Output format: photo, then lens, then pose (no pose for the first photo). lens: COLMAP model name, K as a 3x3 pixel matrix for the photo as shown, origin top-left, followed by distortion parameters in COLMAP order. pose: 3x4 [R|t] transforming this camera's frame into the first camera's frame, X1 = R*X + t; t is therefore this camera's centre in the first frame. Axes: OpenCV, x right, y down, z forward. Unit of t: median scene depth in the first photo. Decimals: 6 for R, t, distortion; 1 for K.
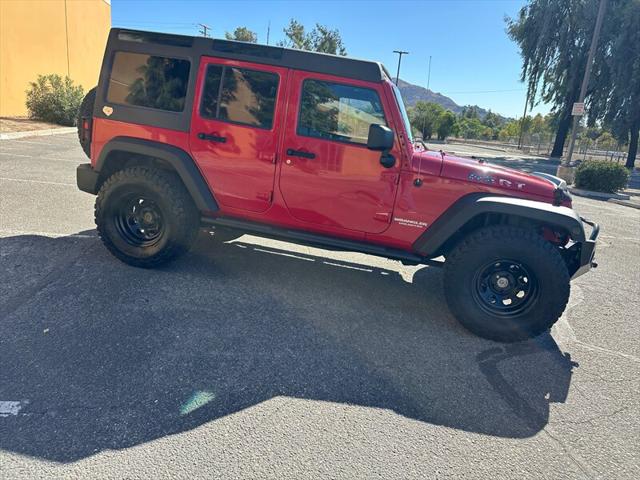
lens RADIAL K [[457.4, 0, 321.5], [0, 457.4, 229.8], [0, 0, 1]] dist [0.019144, -0.005226]
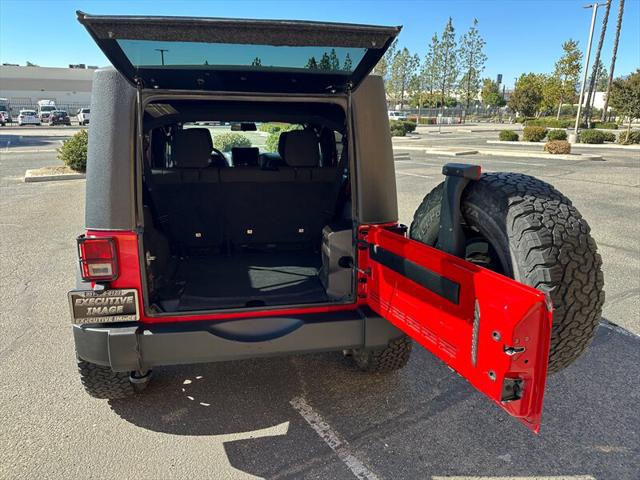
lens RADIAL K [[448.5, 0, 318.0], [0, 448.5, 243.2], [0, 0, 1]] dist [0.032593, -0.041090]
pose [[-0.389515, -0.361668, 0.847038, -1.019277], [0.172024, 0.874922, 0.452680, -0.536936], [-0.904813, 0.322037, -0.278580, 1.325497]]
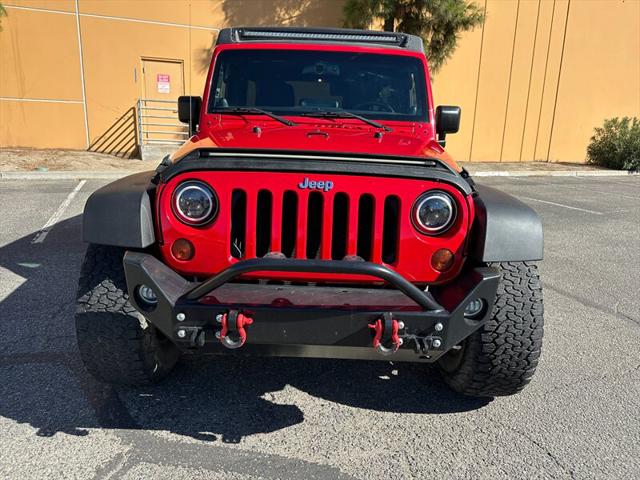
lens RADIAL K [[448.5, 0, 318.0], [0, 448.5, 243.2], [0, 0, 1]] dist [0.032593, -0.041090]
pose [[0.223242, 0.144766, -0.963953, 0.970947], [-0.236818, 0.967336, 0.090430, -0.075283], [0.945558, 0.208094, 0.250233, 0.944202]]
